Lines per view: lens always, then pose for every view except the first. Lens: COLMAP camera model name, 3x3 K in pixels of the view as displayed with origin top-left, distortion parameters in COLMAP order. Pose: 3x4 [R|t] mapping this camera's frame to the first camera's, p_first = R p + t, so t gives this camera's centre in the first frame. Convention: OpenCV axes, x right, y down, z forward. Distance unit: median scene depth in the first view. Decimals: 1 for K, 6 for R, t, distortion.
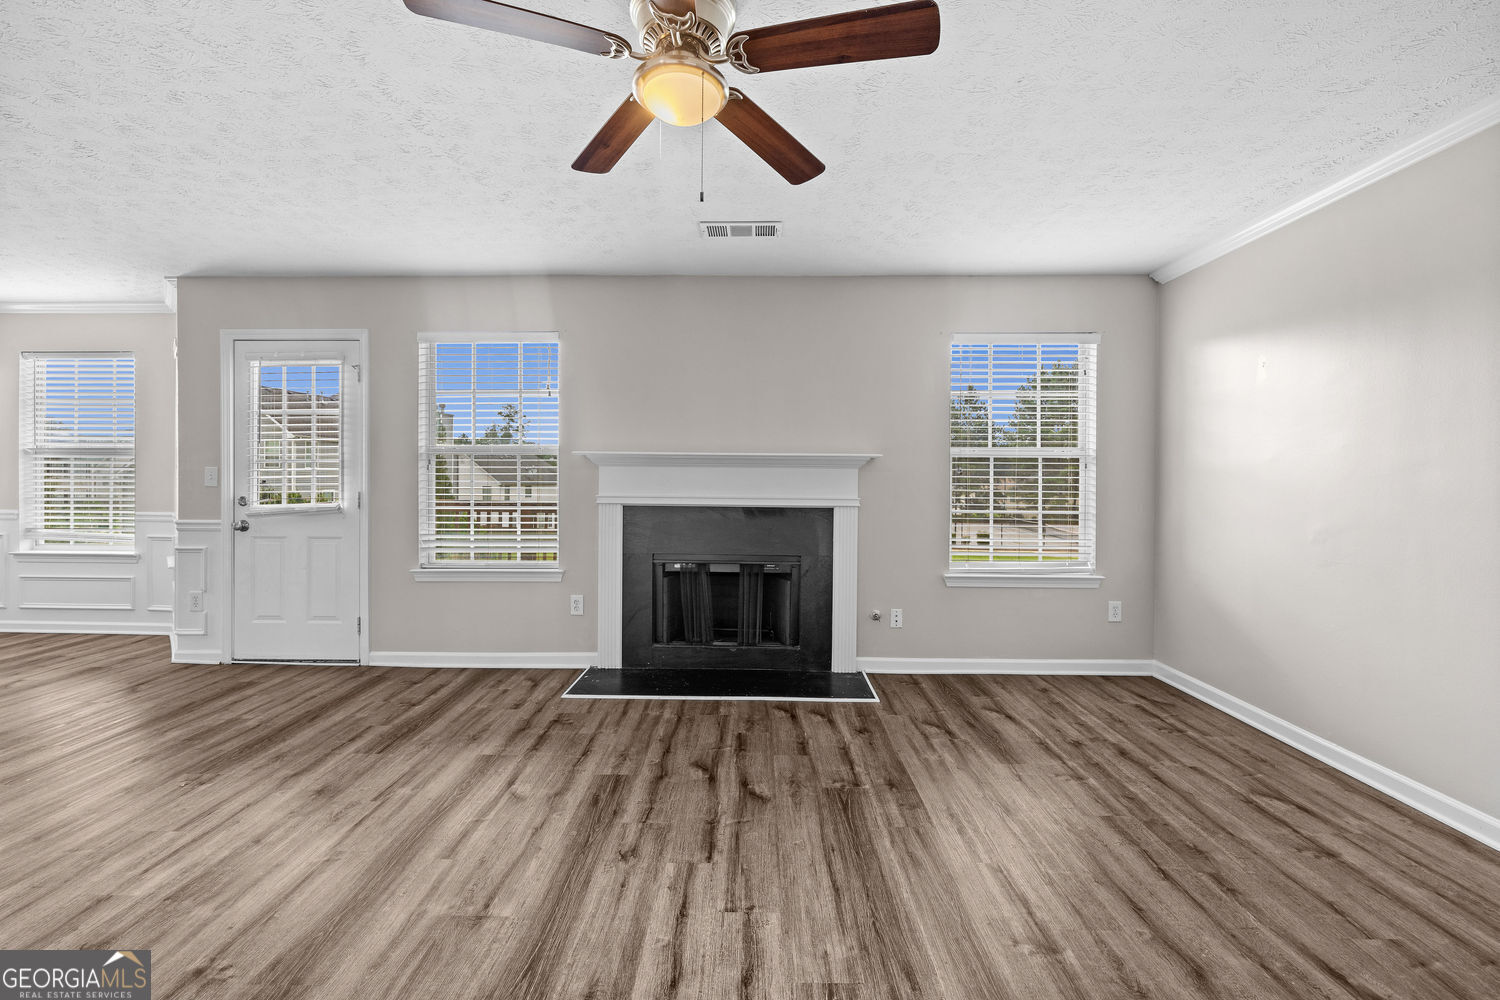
lens RADIAL K [[628.2, 0, 746.9], [0, 628.2, 486.2], [0, 0, 1]] dist [0.002678, 0.000067]
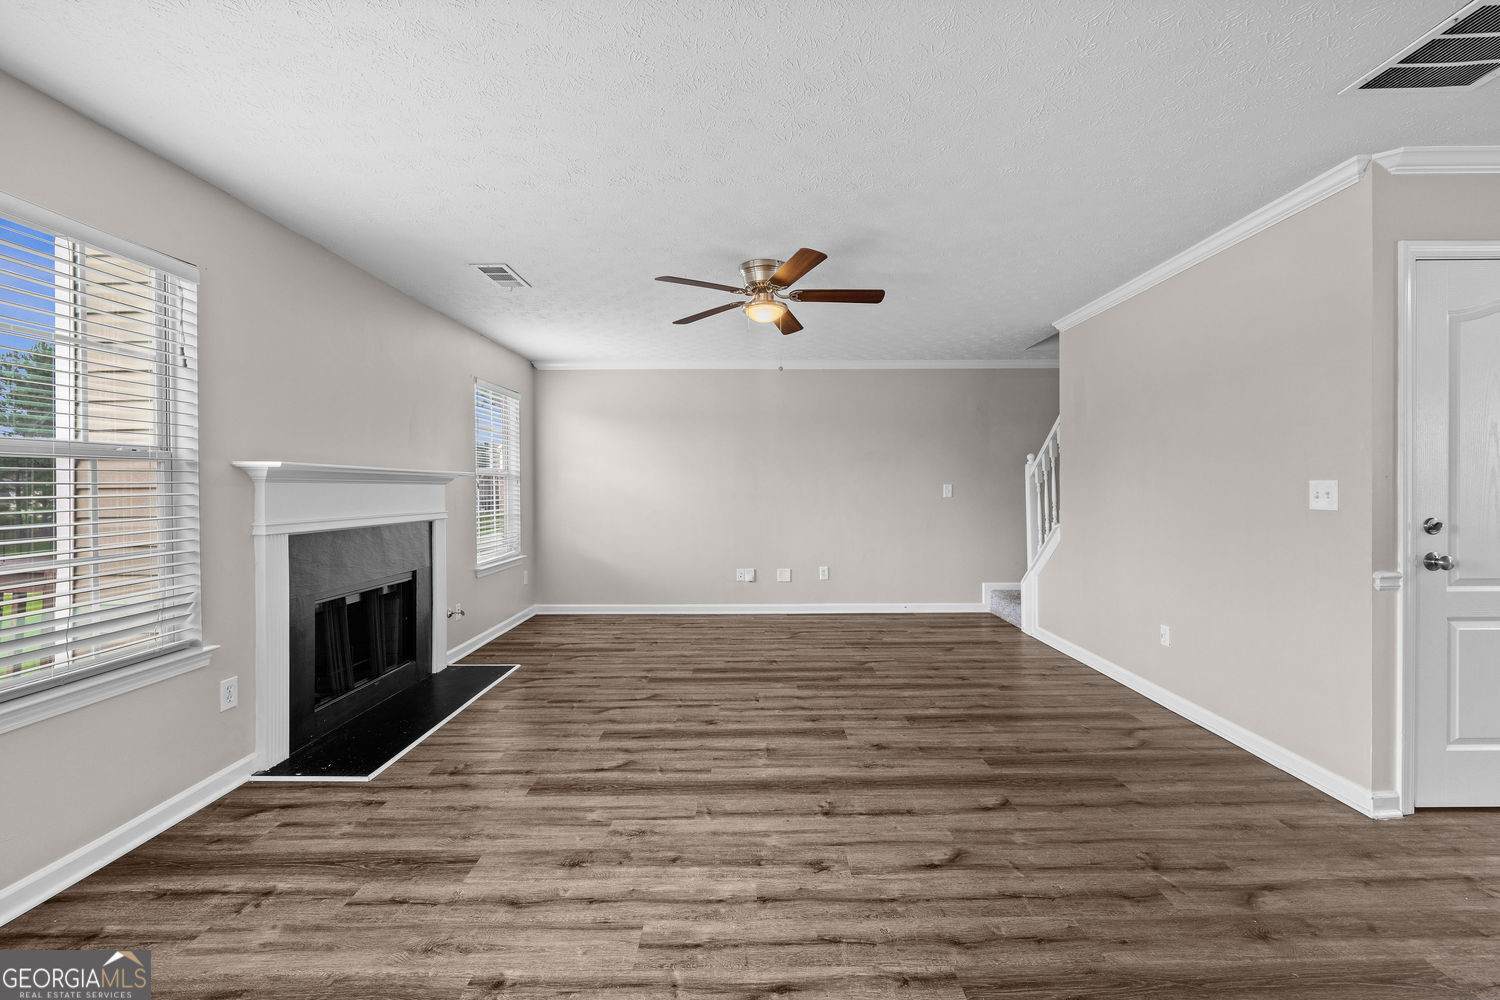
lens RADIAL K [[628.2, 0, 752.1], [0, 628.2, 491.4], [0, 0, 1]] dist [0.002678, 0.000067]
pose [[-0.014789, -0.014151, 0.999790, -1.193446], [0.014593, 0.999790, 0.014367, -0.029658], [-0.999784, 0.014802, -0.014579, 0.588423]]
